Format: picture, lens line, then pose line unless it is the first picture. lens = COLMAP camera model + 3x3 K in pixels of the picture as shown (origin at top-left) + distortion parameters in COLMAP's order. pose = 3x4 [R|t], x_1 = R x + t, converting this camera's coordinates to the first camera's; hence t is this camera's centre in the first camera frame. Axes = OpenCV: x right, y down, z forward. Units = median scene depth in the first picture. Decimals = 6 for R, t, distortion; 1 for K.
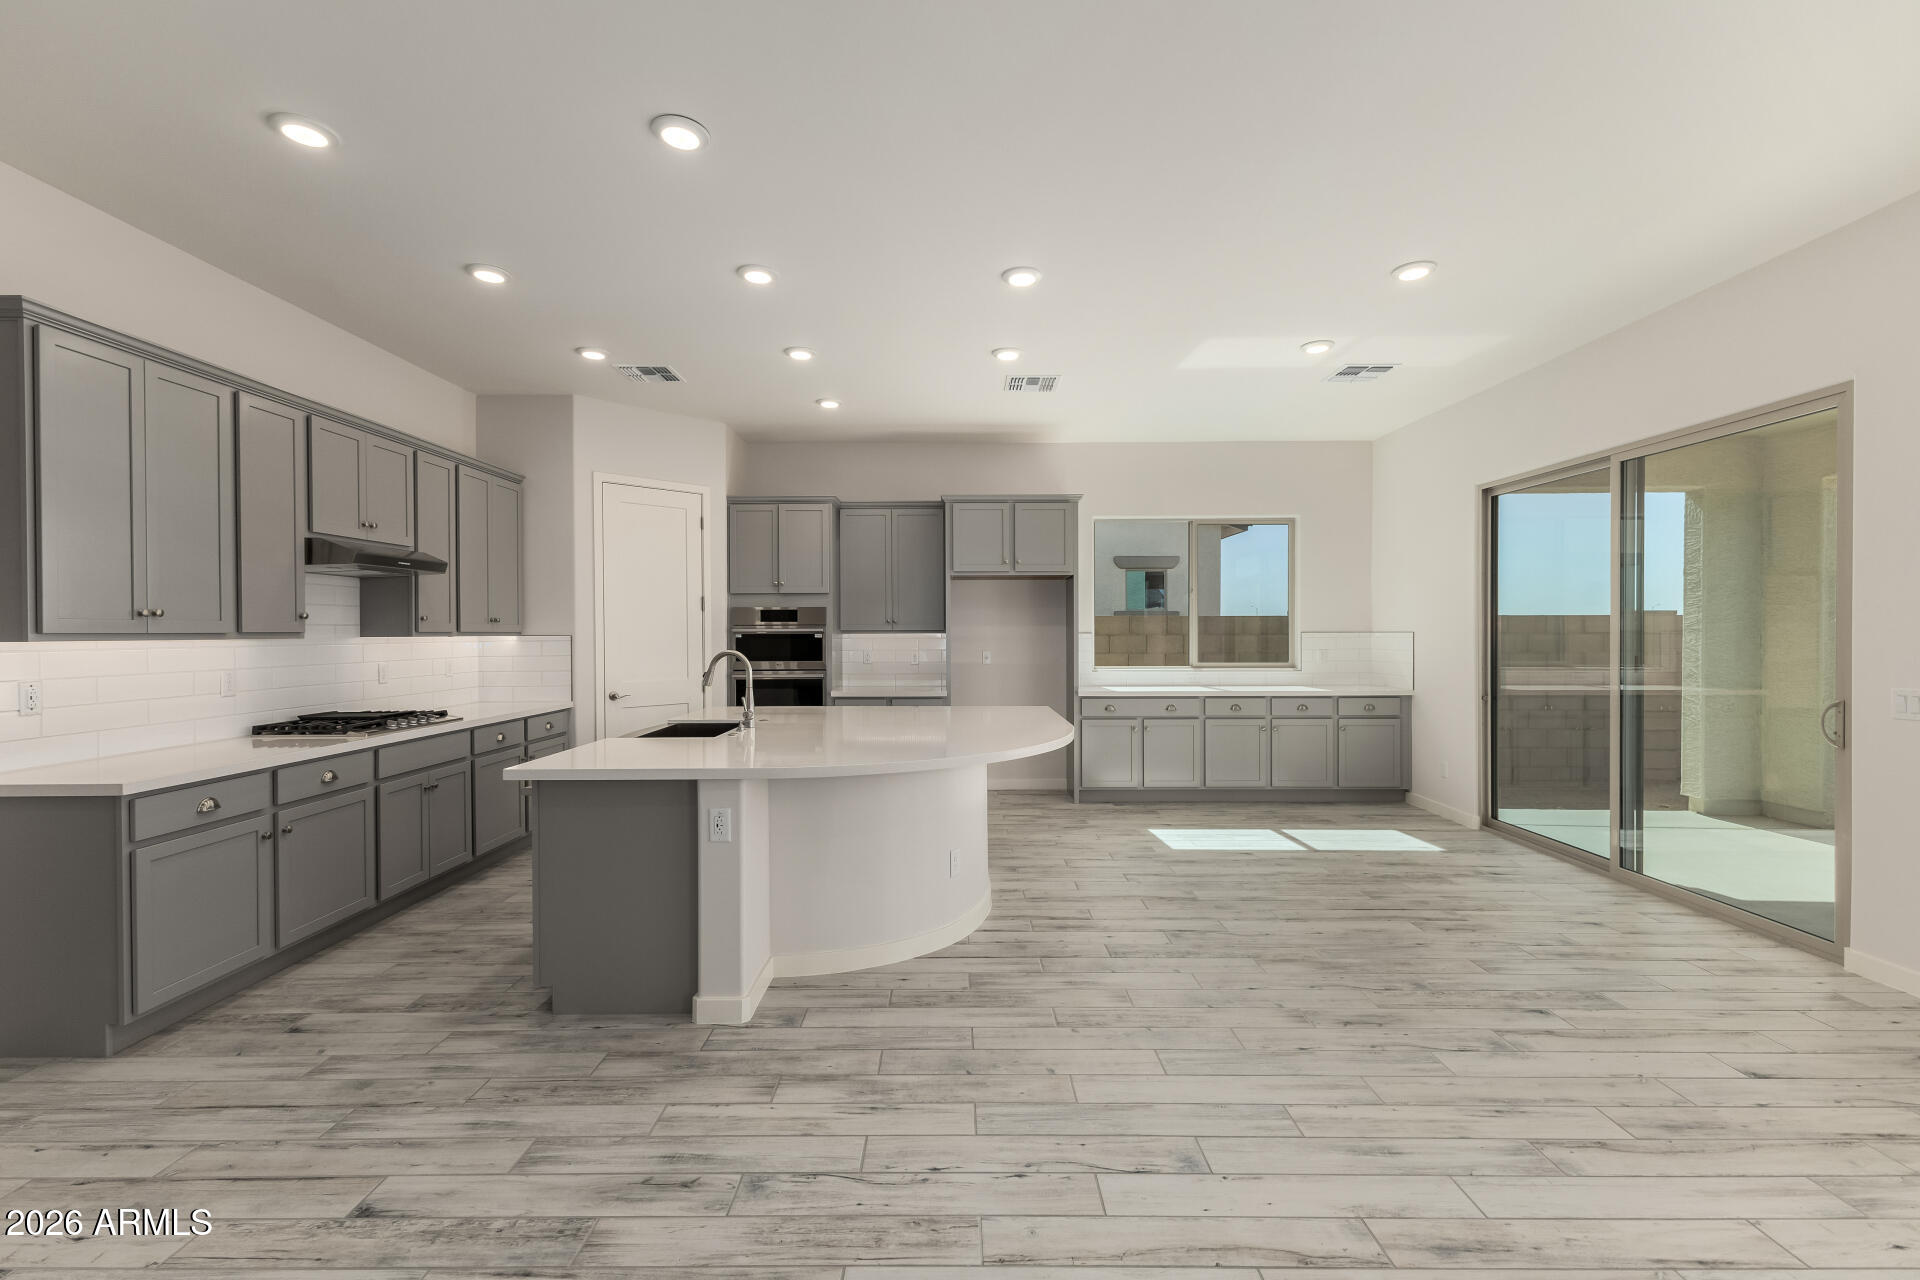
lens RADIAL K [[839.0, 0, 966.7], [0, 839.0, 638.1], [0, 0, 1]] dist [0.007724, -0.000645]
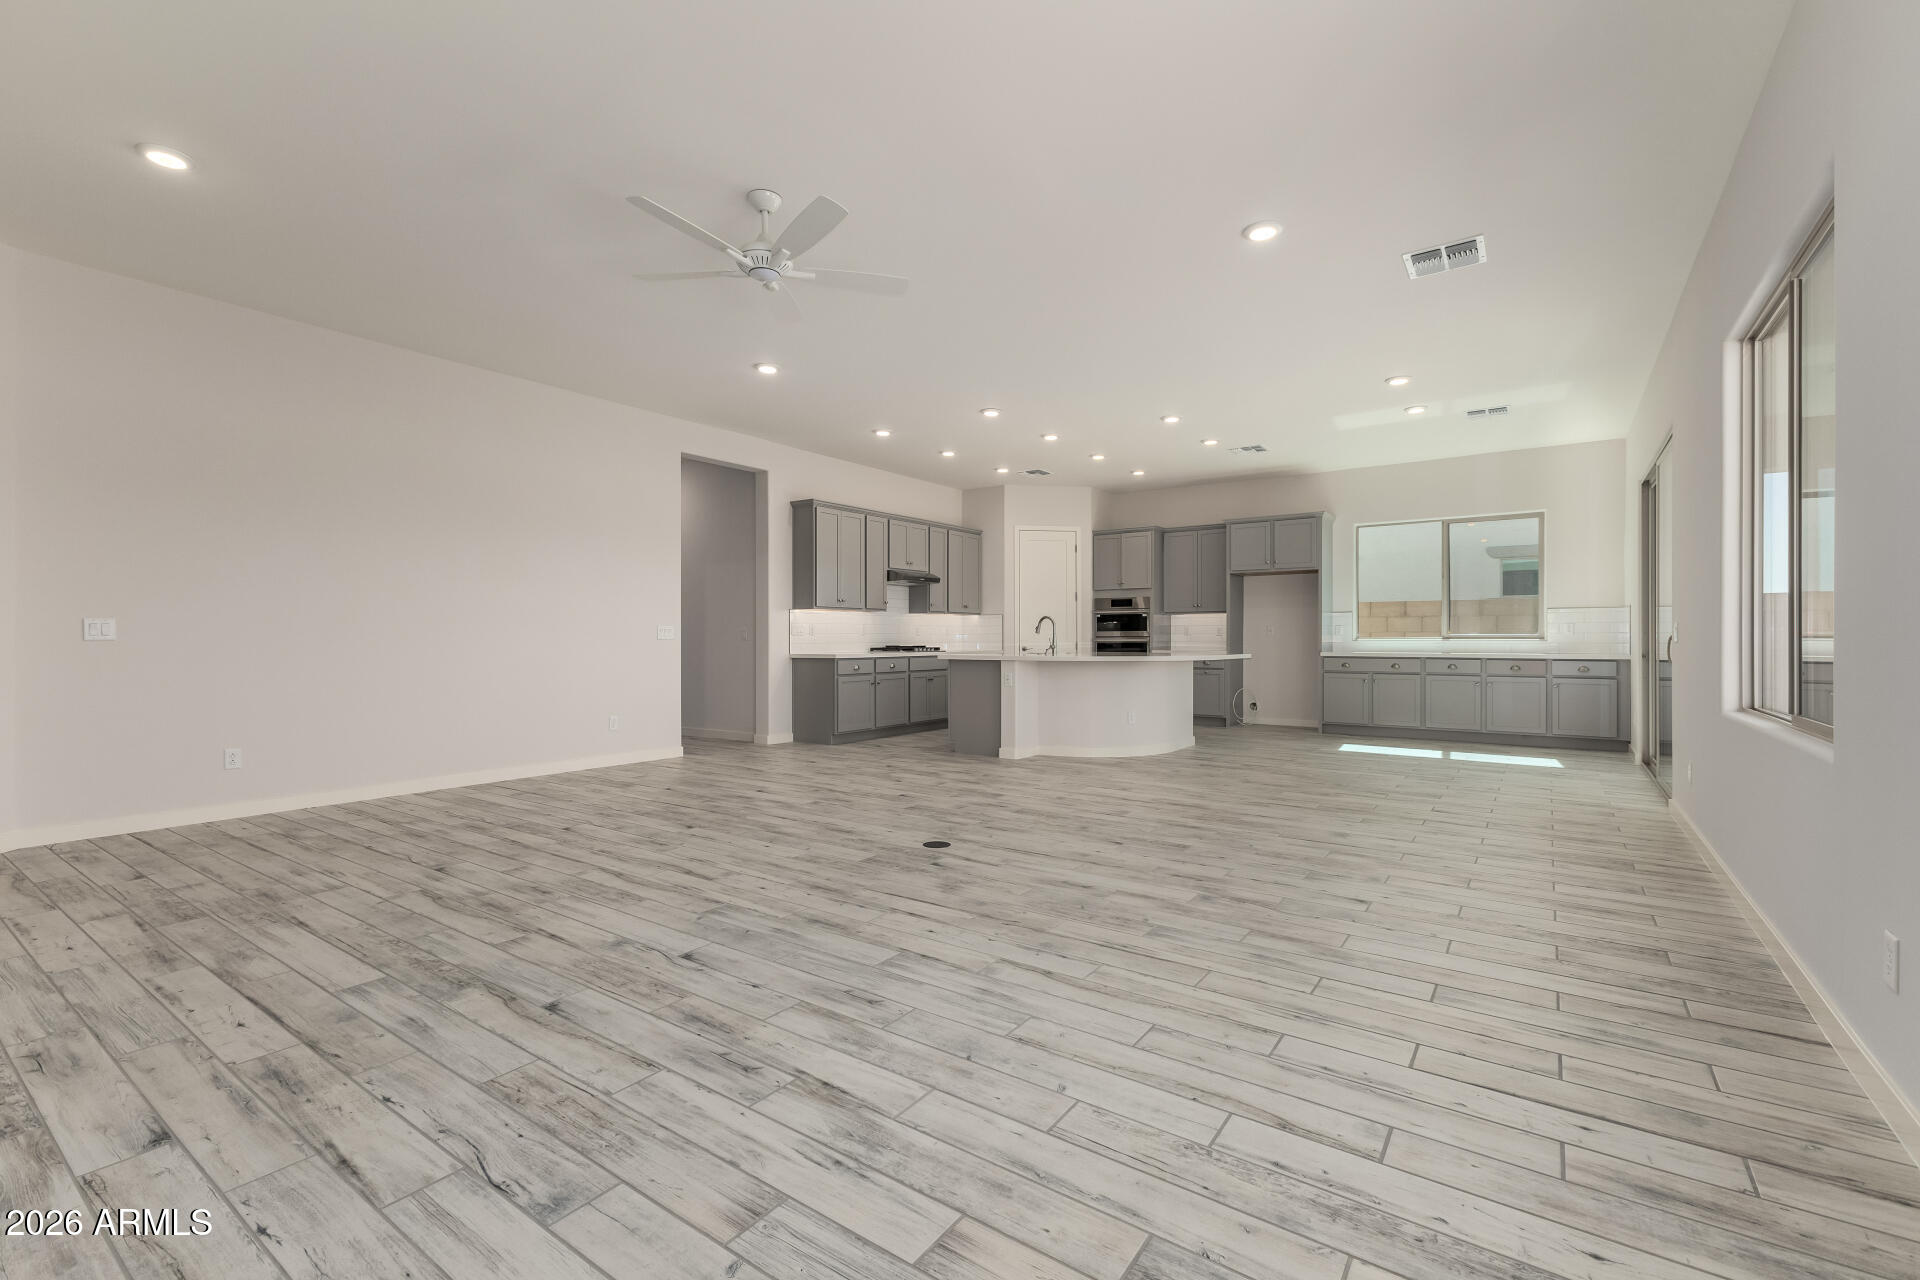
lens RADIAL K [[858.3, 0, 943.1], [0, 858.3, 639.5], [0, 0, 1]] dist [0.003889, 0.000202]
pose [[0.802973, 0.004037, -0.596001, 0.629837], [-0.007109, 0.999971, -0.002805, 0.066030], [0.595972, 0.006489, 0.802979, -0.683459]]
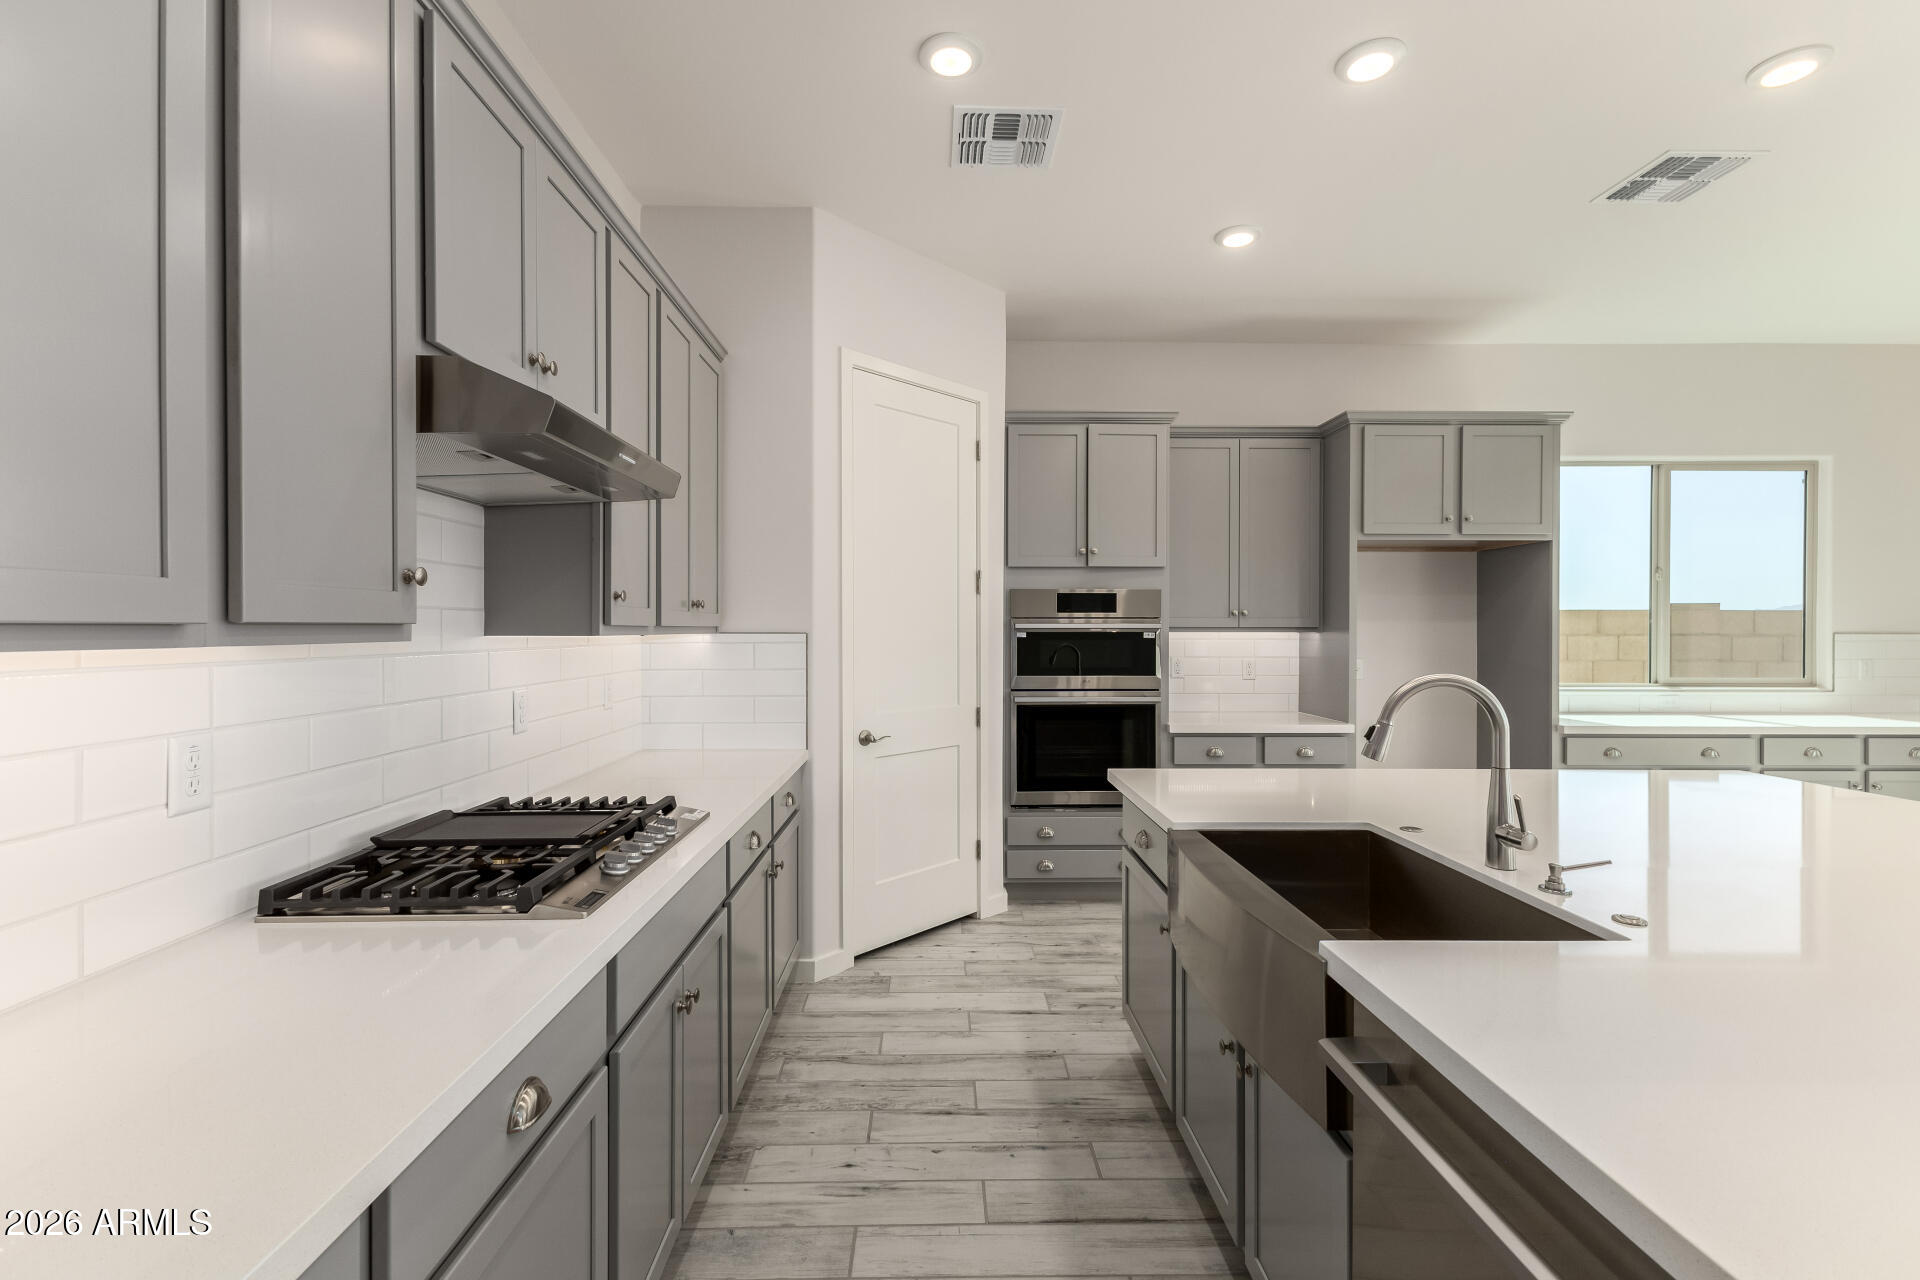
lens RADIAL K [[843.4, 0, 959.3], [0, 843.4, 632.9], [0, 0, 1]] dist [0.001928, 0.000160]
pose [[0.999925, 0.005569, 0.010943, -0.424445], [-0.005536, 0.999980, -0.002982, -0.002482], [-0.010960, 0.002921, 0.999936, 0.488069]]
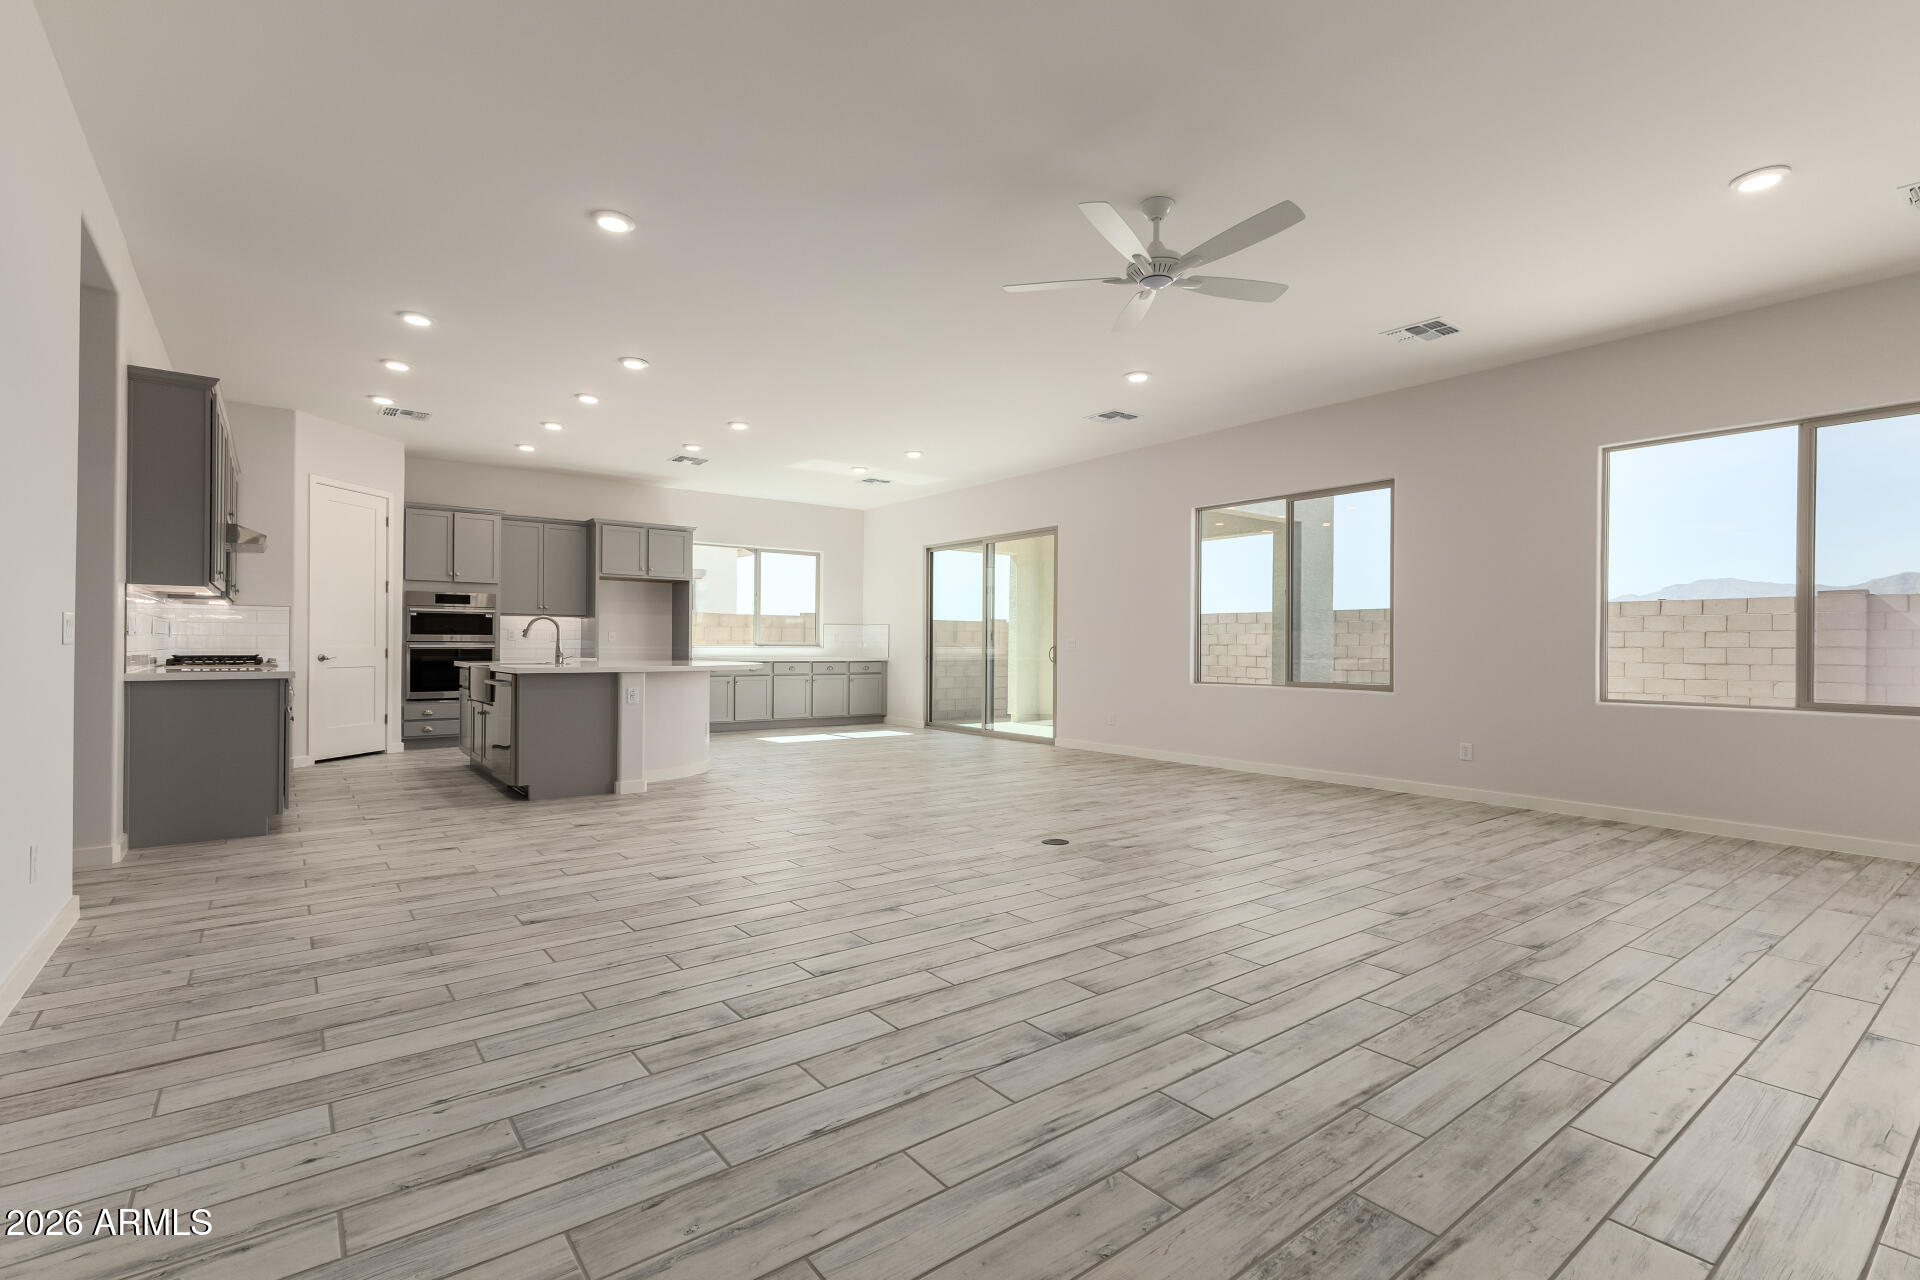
lens RADIAL K [[844.2, 0, 990.2], [0, 844.2, 640.9], [0, 0, 1]] dist [0.017543, -0.000282]
pose [[0.794474, 0.014210, 0.607132, -0.467523], [-0.005325, 0.999851, -0.016433, 0.069254], [-0.607275, 0.009823, 0.794431, -0.670251]]
